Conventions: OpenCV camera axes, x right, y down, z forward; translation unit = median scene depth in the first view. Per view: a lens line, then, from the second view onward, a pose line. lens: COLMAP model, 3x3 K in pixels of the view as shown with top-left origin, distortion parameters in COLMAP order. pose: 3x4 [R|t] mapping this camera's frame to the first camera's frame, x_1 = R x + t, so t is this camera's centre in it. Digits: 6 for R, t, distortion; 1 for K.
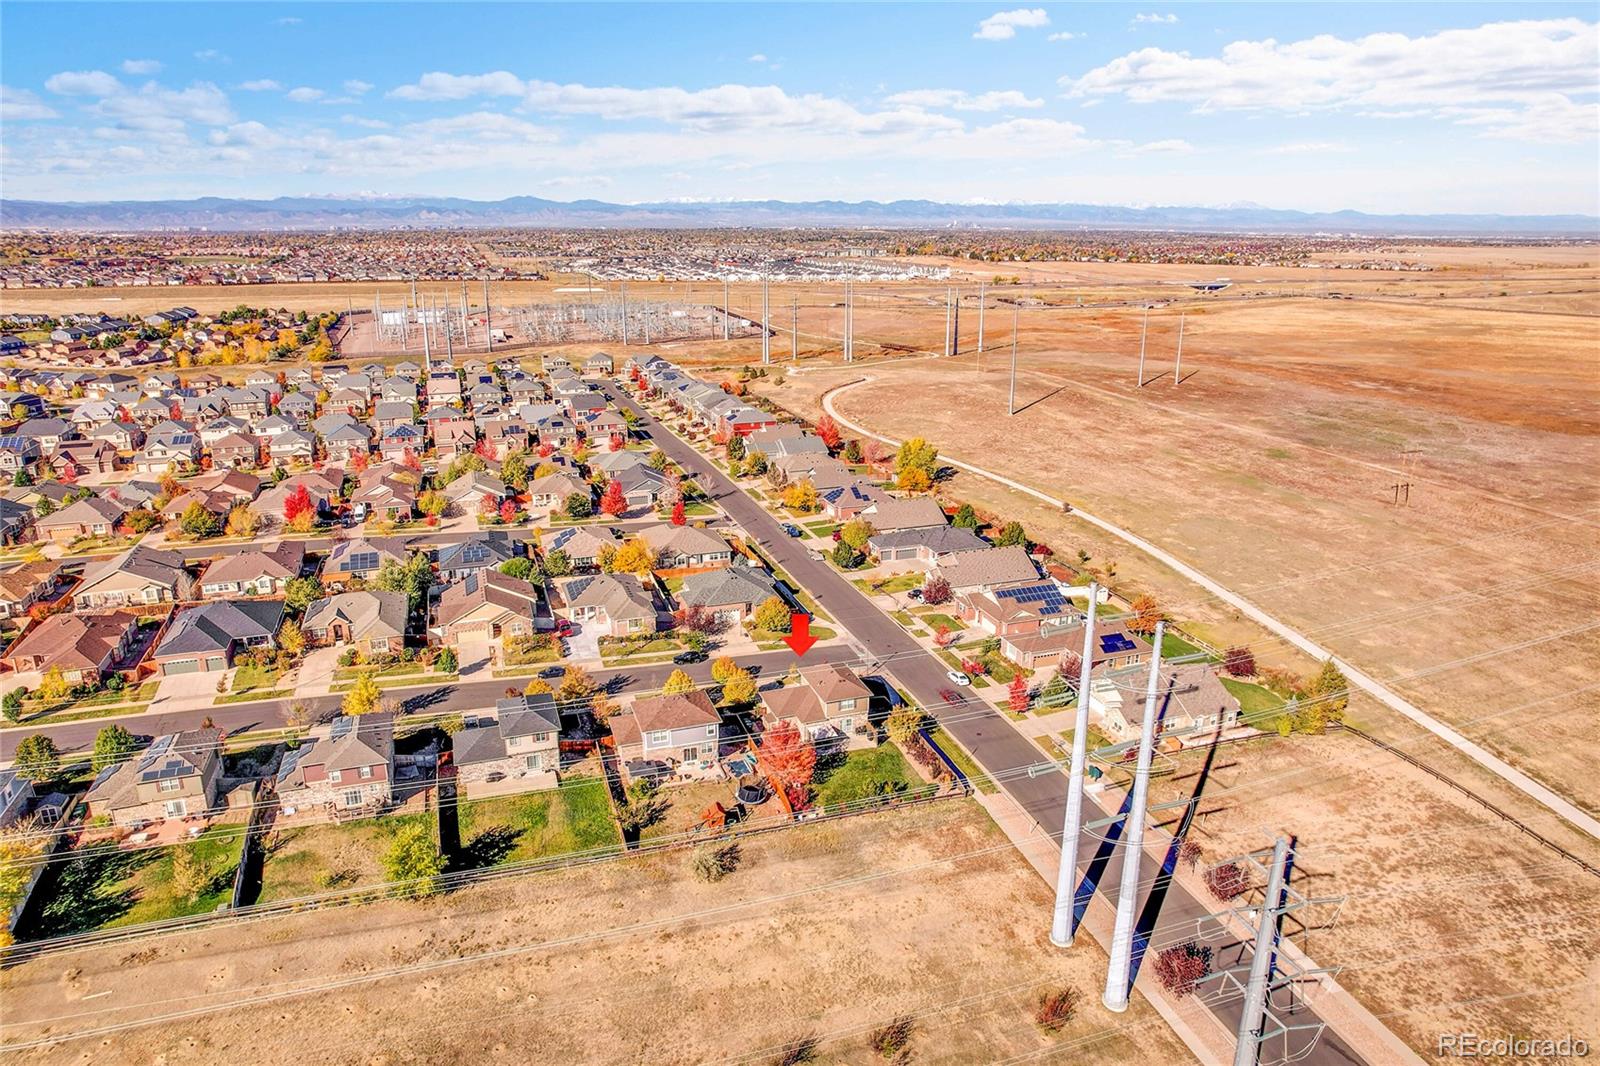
lens RADIAL K [[1018.3, 0, 800.0], [0, 1018.3, 533.0], [0, 0, 1]] dist [-0.066284, 0.050827]
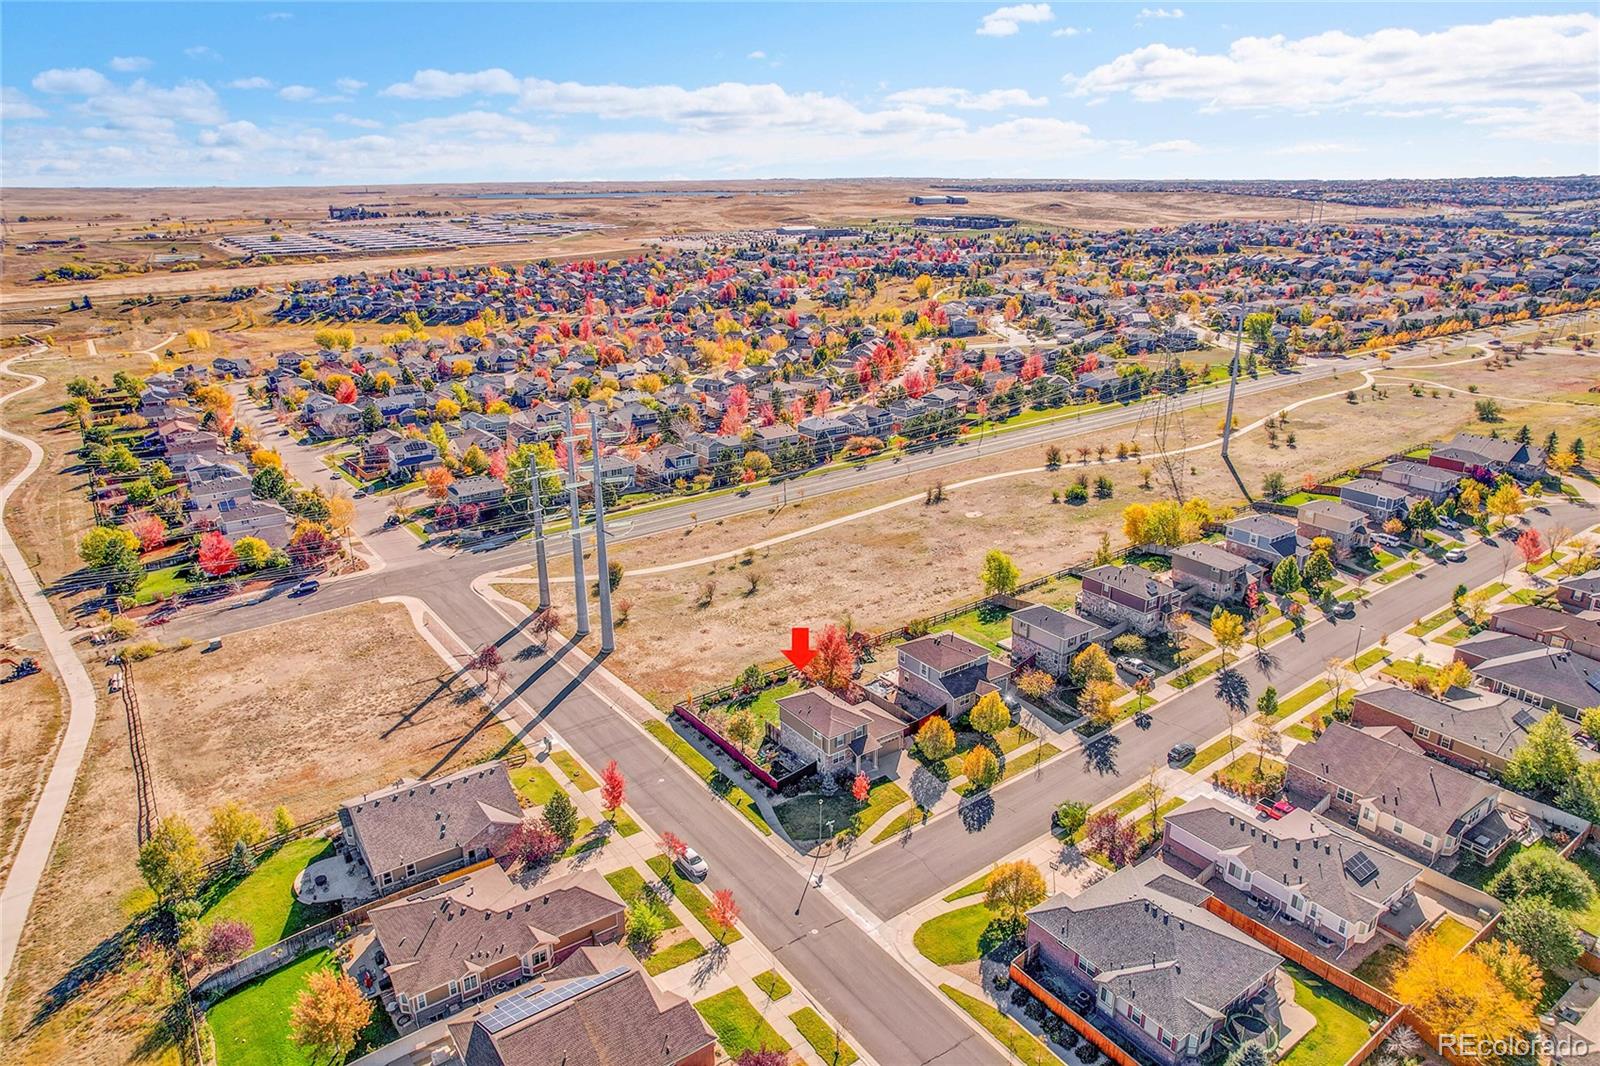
lens RADIAL K [[1018.3, 0, 800.0], [0, 1018.3, 533.0], [0, 0, 1]] dist [-0.066284, 0.050827]
pose [[-0.955725, 0.096075, -0.278136, 0.249903], [-0.088351, 0.807902, 0.582657, -0.436353], [0.280686, 0.581433, -0.763643, 1.380730]]
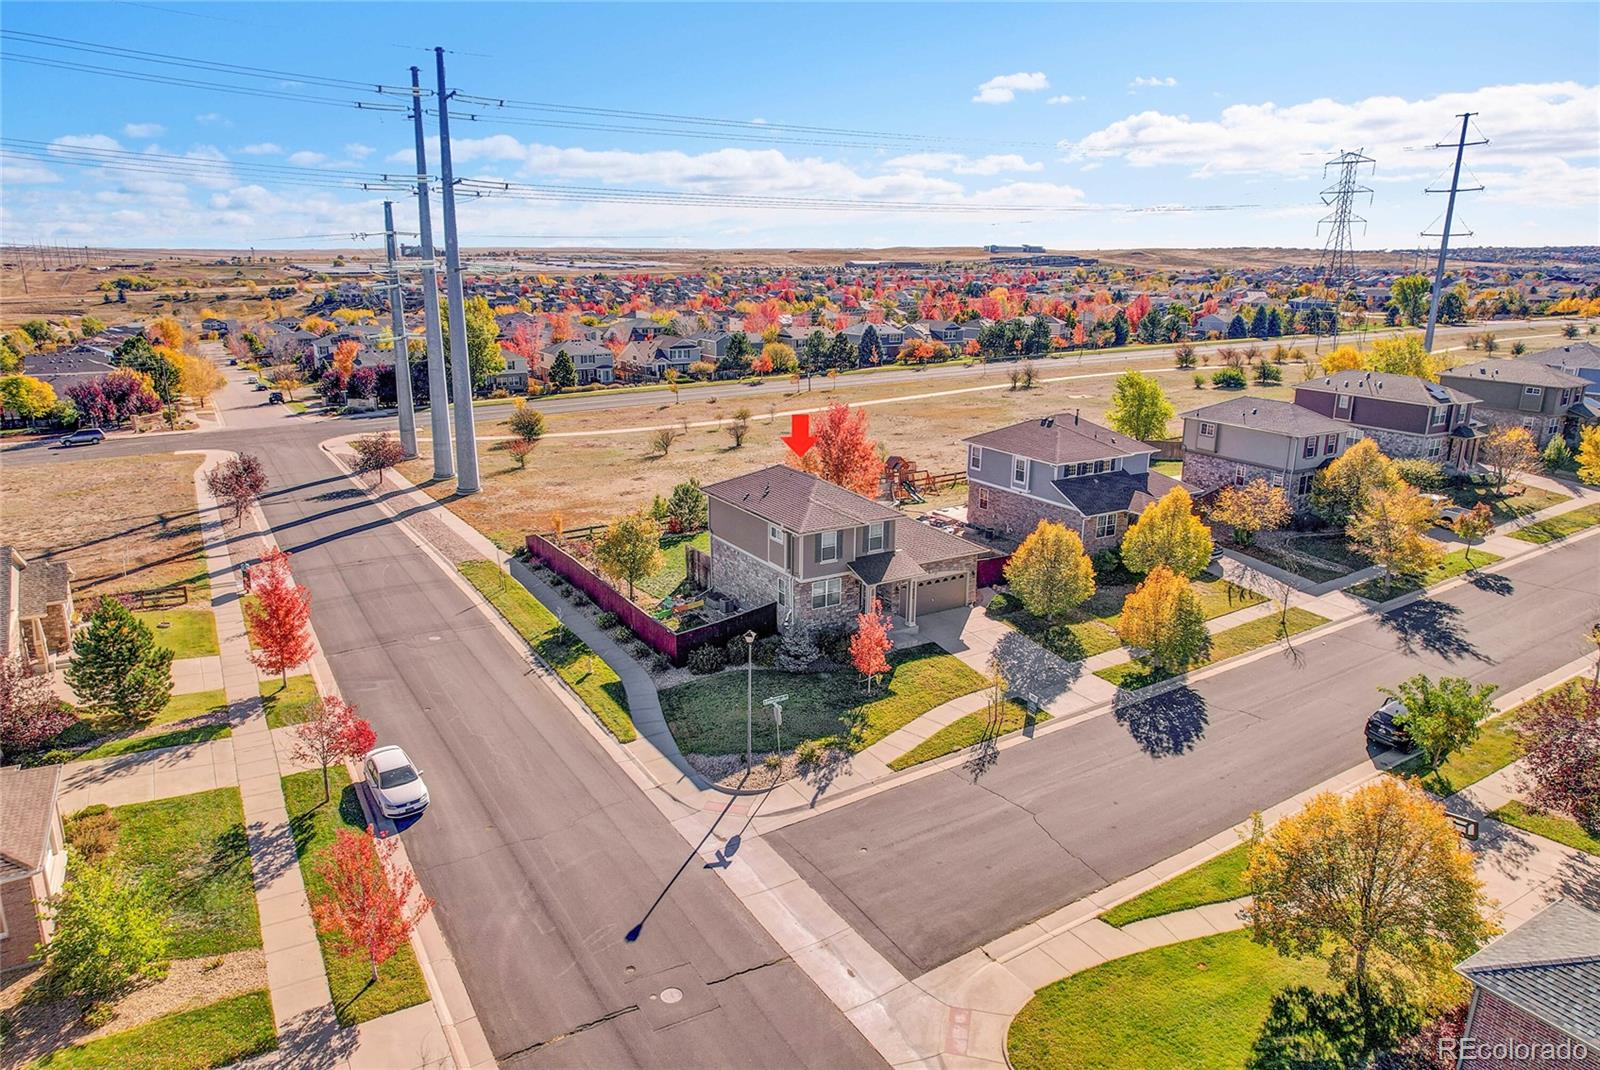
lens RADIAL K [[1018.3, 0, 800.0], [0, 1018.3, 535.0], [0, 0, 1]] dist [-0.066284, 0.050827]
pose [[-0.974333, 0.048605, -0.219800, 0.106932], [-0.078246, 0.842404, 0.533135, -0.051733], [0.211074, 0.536650, -0.816979, 1.163601]]
